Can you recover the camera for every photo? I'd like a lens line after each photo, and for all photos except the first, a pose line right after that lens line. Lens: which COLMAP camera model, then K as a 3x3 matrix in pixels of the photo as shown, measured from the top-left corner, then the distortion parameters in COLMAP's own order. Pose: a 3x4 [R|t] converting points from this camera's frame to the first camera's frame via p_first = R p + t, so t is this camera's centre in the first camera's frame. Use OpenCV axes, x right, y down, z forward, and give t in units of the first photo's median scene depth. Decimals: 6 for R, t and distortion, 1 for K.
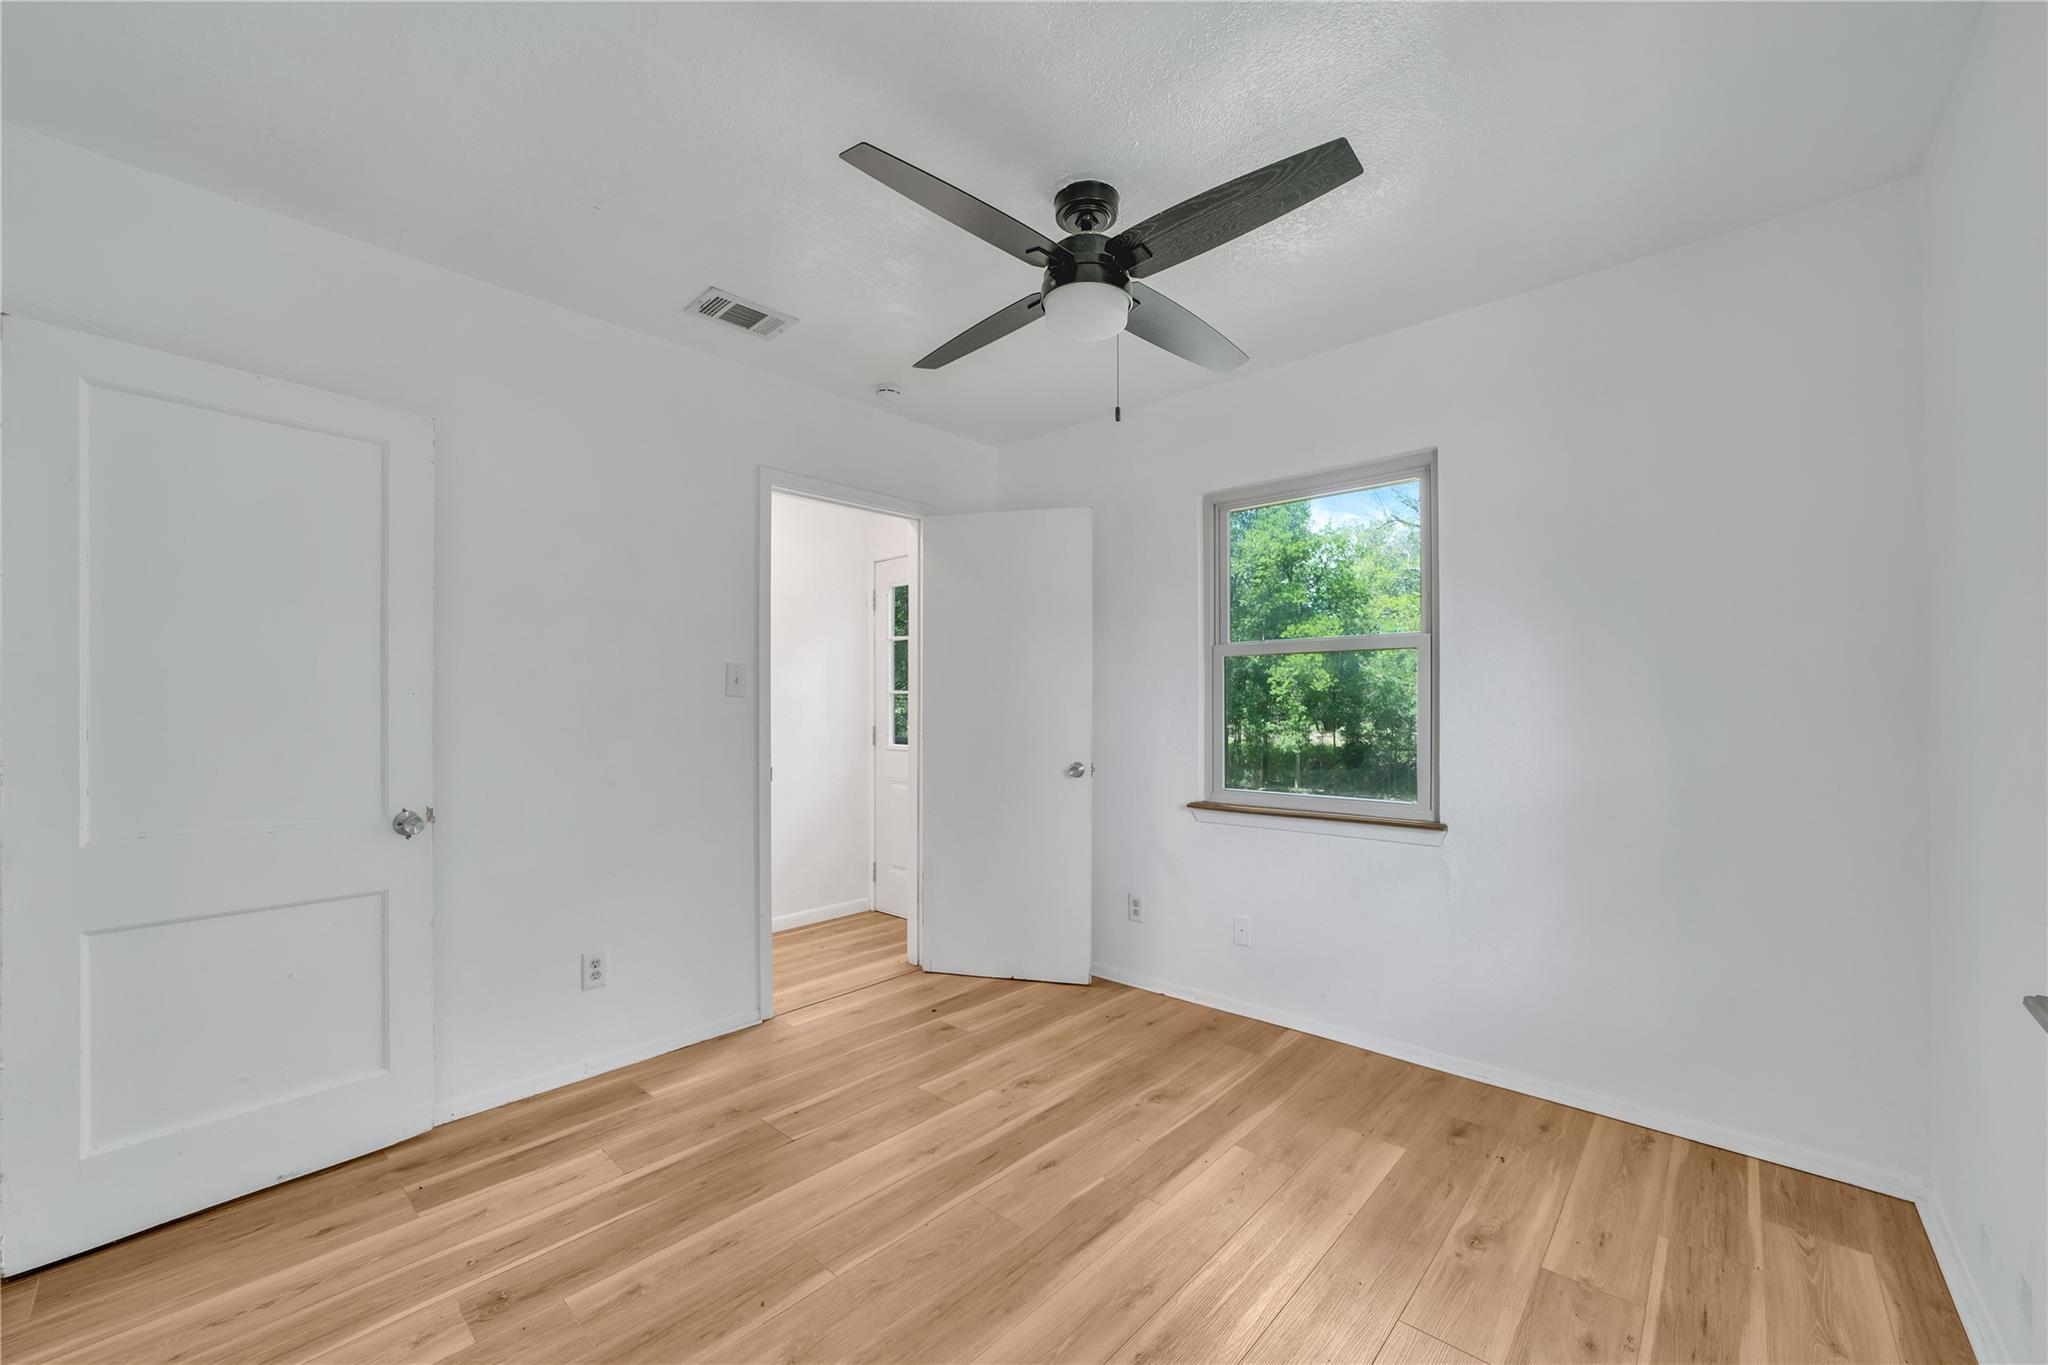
lens RADIAL K [[802.5, 0, 1024.0], [0, 802.5, 682.5], [0, 0, 1]] dist [-0.023540, 0.000205]
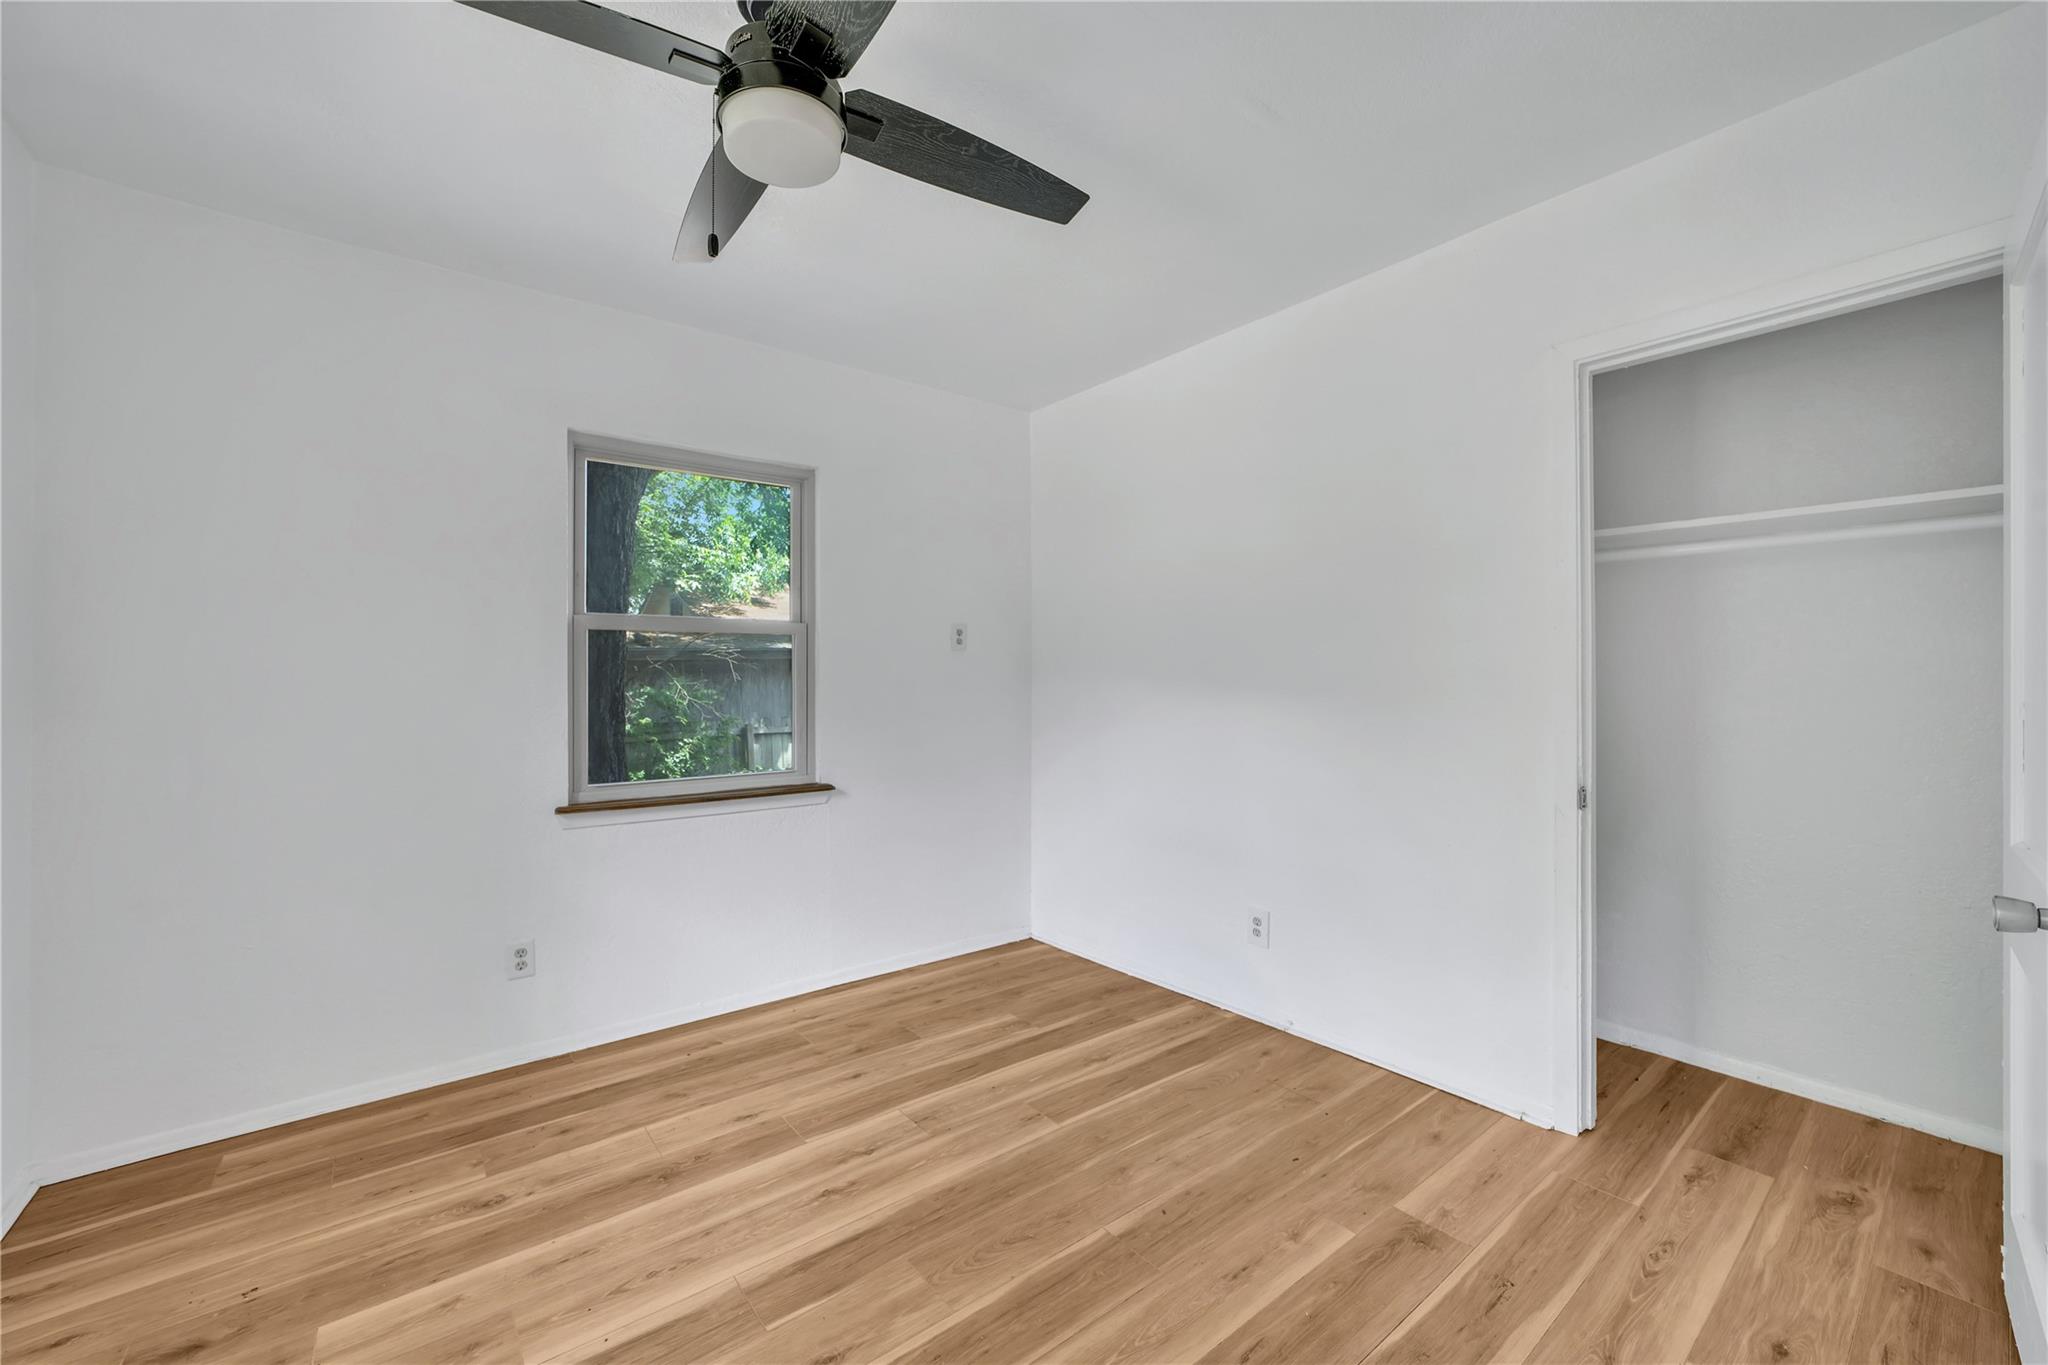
lens RADIAL K [[802.5, 0, 1024.0], [0, 802.5, 682.5], [0, 0, 1]] dist [-0.023540, 0.000205]
pose [[-0.986329, 0.007323, 0.164627, -0.298914], [0.003525, 0.999721, -0.023348, 0.056701], [-0.164752, -0.022448, -0.986080, 1.977639]]
